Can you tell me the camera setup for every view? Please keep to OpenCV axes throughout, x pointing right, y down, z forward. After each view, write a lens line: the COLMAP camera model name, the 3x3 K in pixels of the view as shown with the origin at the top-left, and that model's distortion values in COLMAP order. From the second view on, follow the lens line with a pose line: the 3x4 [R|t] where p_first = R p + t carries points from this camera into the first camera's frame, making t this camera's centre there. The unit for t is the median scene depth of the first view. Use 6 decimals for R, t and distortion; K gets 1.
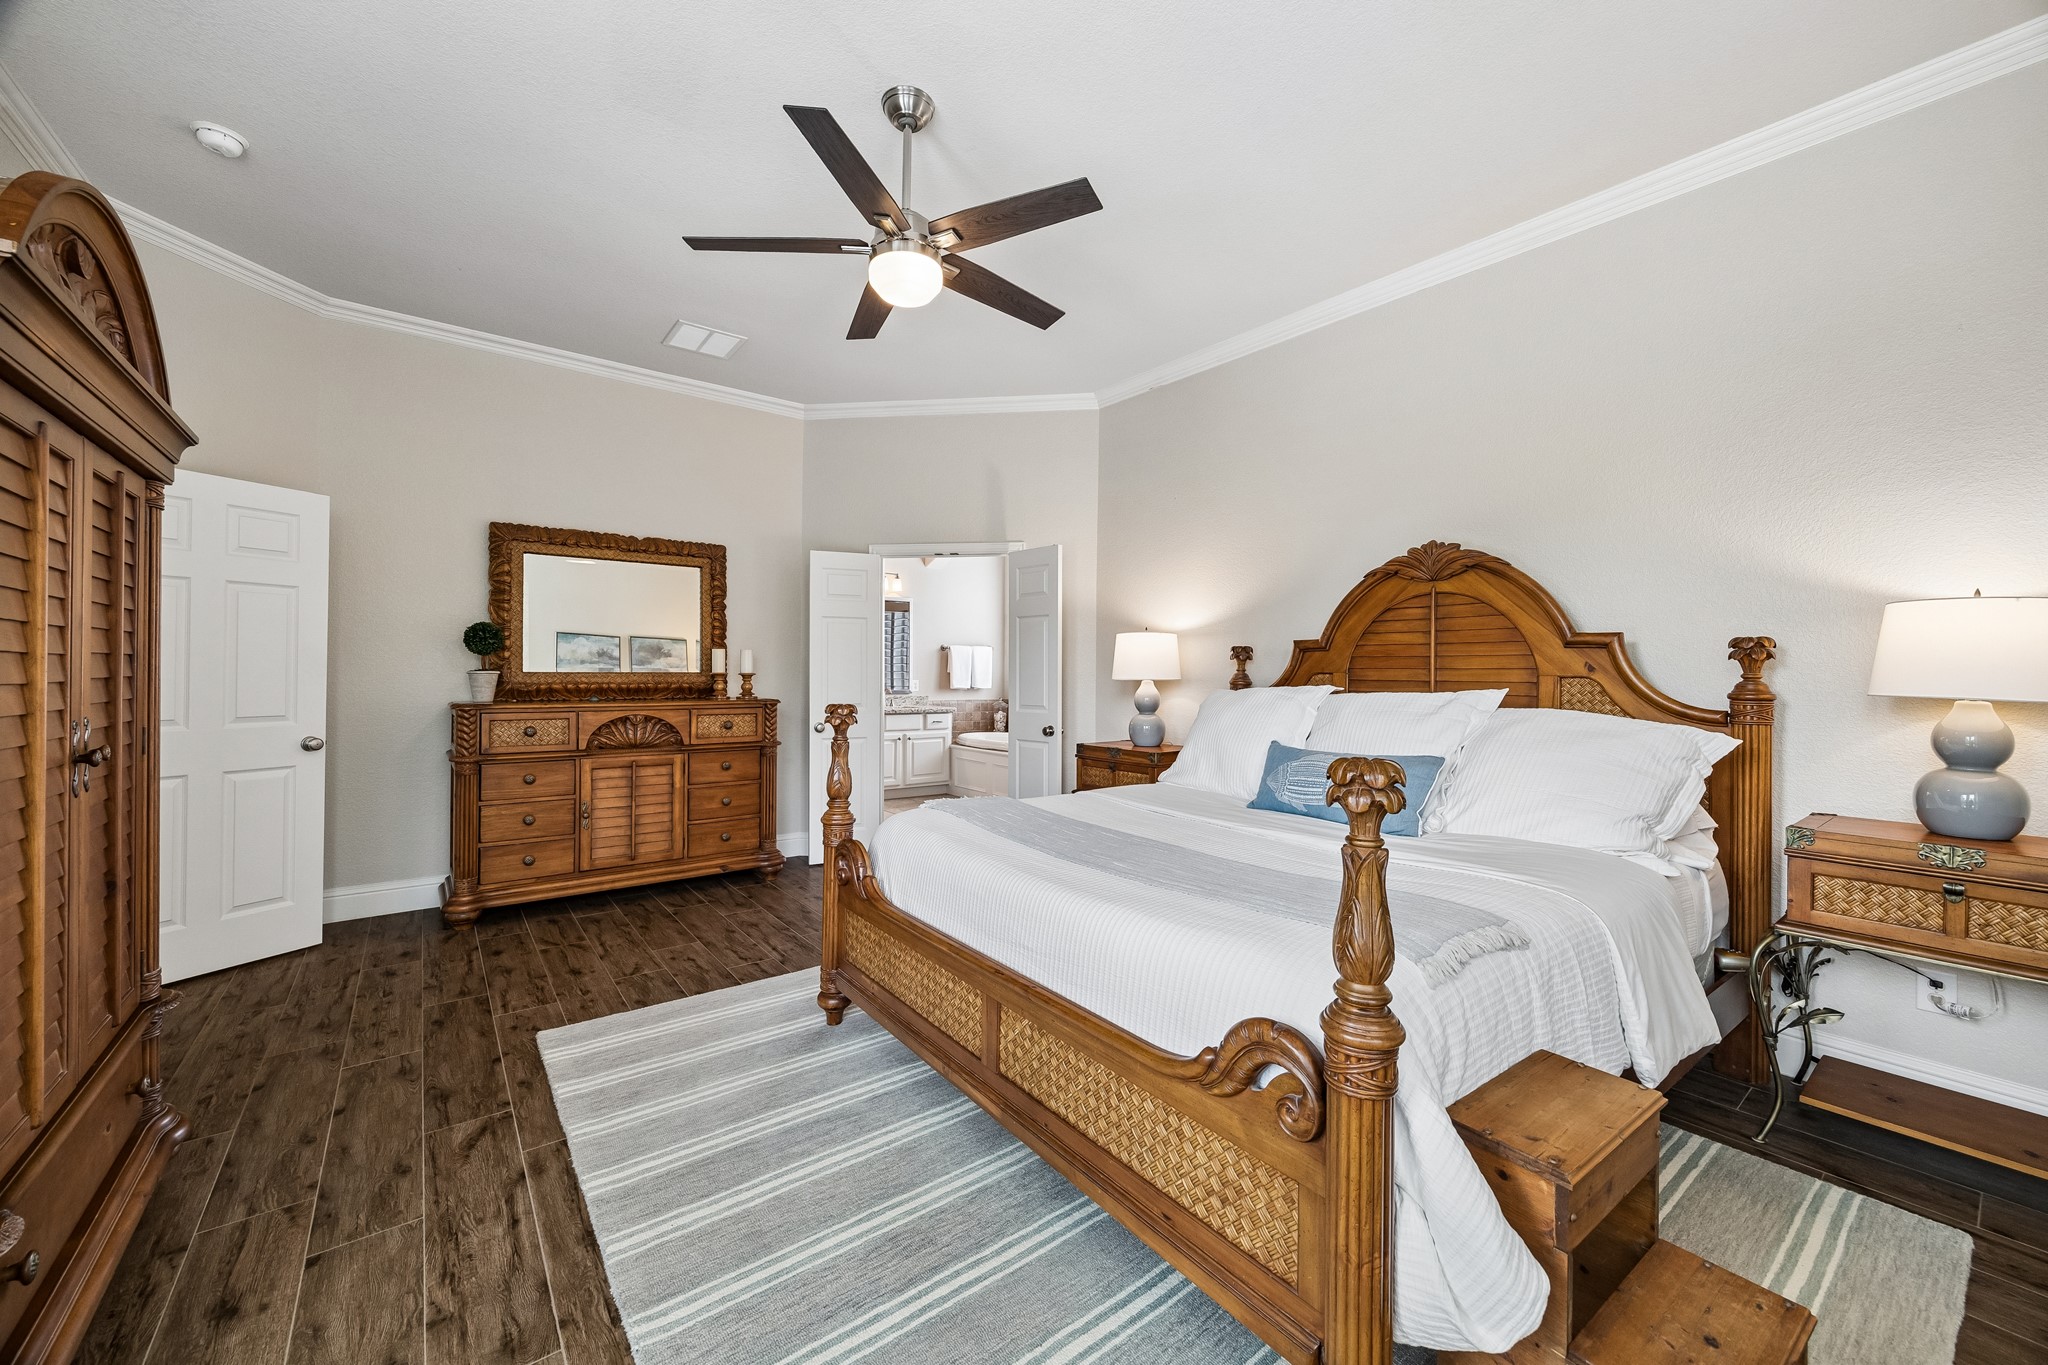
lens RADIAL K [[782.5, 0, 1034.7], [0, 782.5, 671.9], [0, 0, 1]] dist [0.001295, 0.000068]
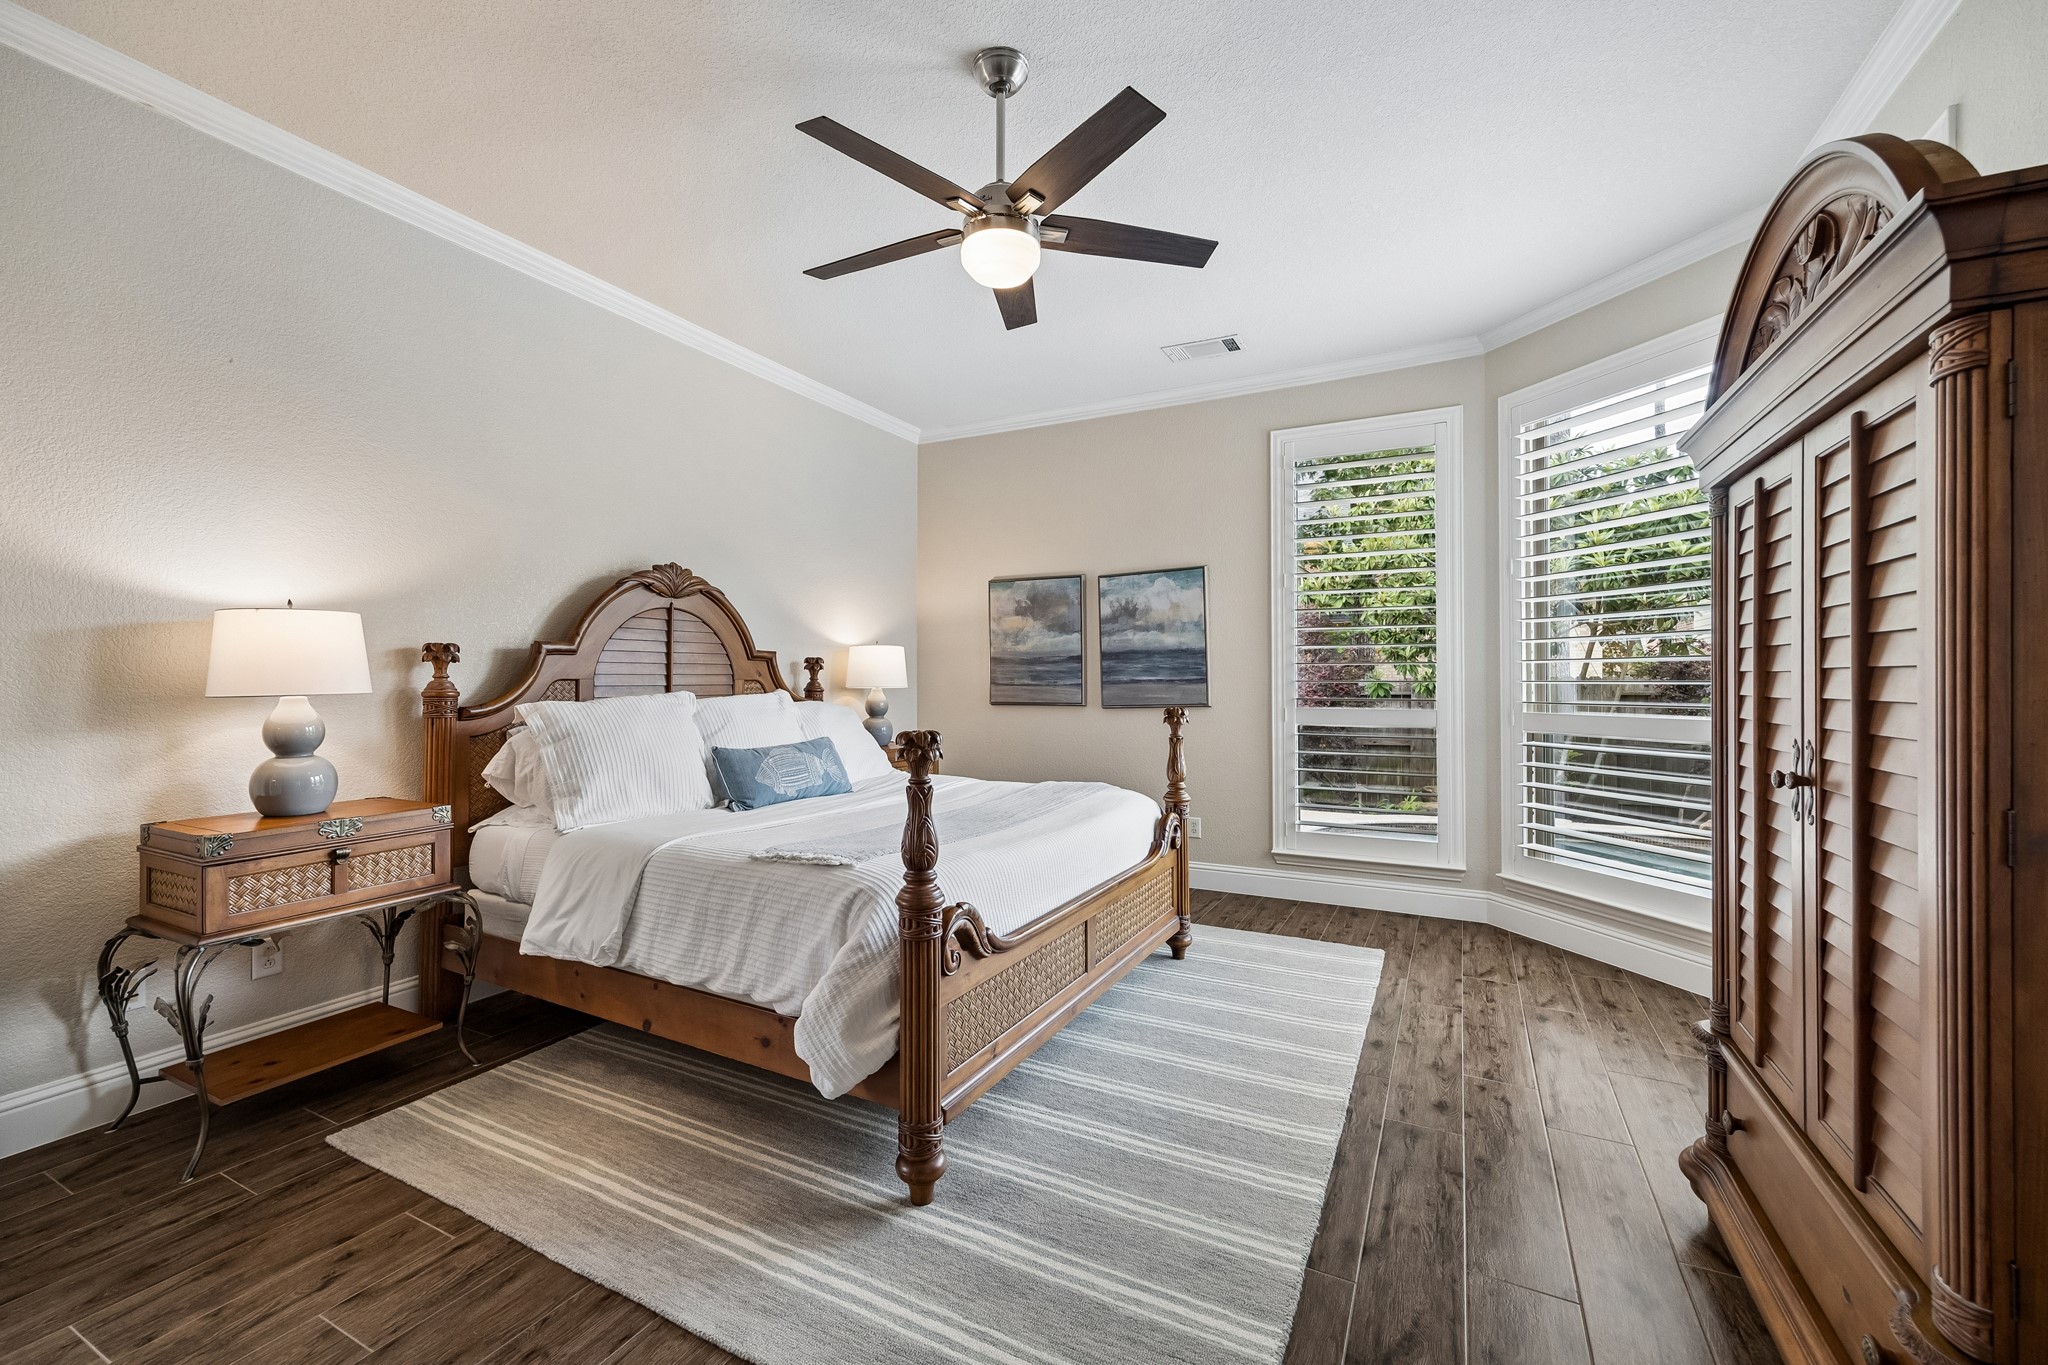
lens RADIAL K [[838.0, 0, 1024.0], [0, 838.0, 682.5], [0, 0, 1]] dist [0.067676, 0.000024]
pose [[-0.414060, -0.014744, 0.910130, -0.974587], [-0.002870, 0.999885, 0.014893, -0.014049], [-0.910245, 0.003555, -0.414054, 1.239375]]
